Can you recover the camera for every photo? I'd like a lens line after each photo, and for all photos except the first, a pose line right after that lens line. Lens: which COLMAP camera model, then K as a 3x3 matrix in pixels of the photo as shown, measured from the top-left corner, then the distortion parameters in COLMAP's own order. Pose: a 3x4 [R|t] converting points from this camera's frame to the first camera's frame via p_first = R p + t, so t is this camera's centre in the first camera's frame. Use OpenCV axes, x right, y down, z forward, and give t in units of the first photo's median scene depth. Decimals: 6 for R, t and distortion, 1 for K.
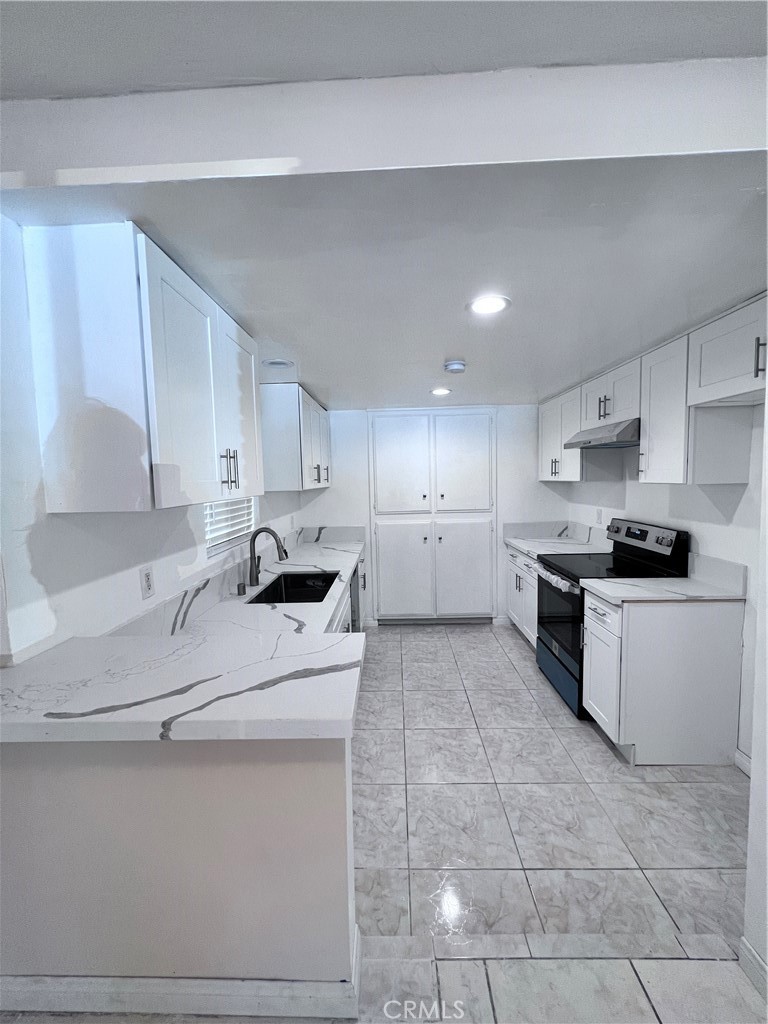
lens RADIAL K [[440.7, 0, 376.7], [0, 440.7, 519.5], [0, 0, 1]] dist [-0.001184, 0.000009]
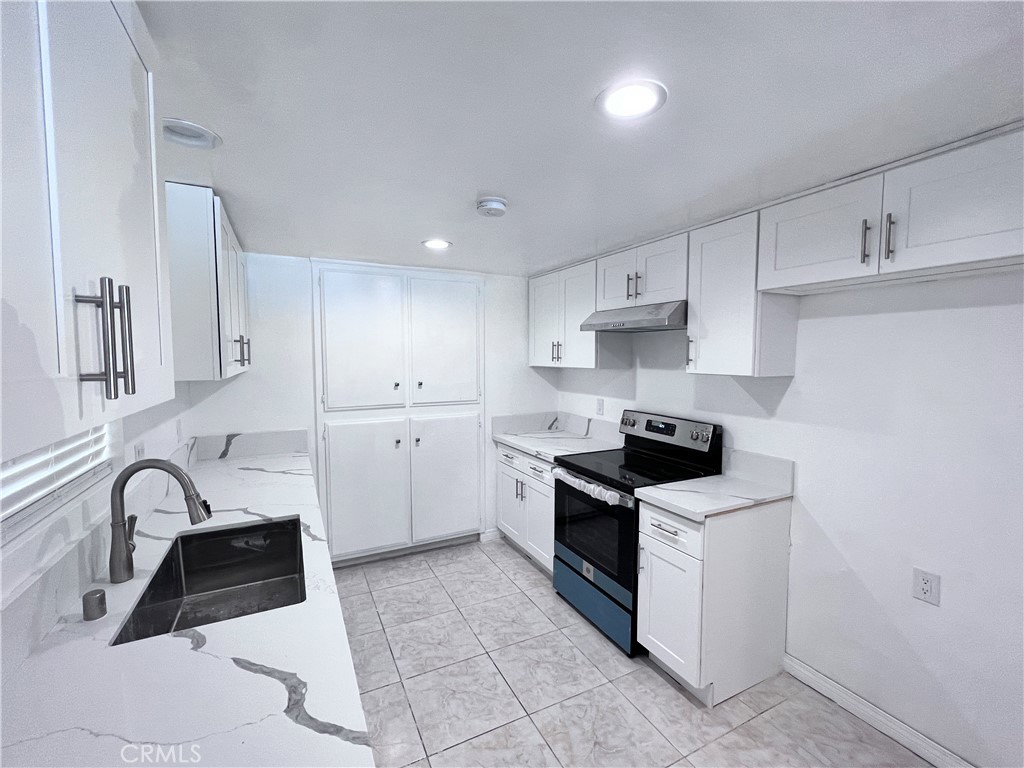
lens RADIAL K [[459.6, 0, 513.6], [0, 459.6, 387.1], [0, 0, 1]] dist [-0.000114, -0.000179]
pose [[0.868542, -0.009389, 0.495526, -0.143732], [0.023595, 0.999470, -0.022418, -0.037410], [-0.495053, 0.031163, 0.868304, 0.324622]]
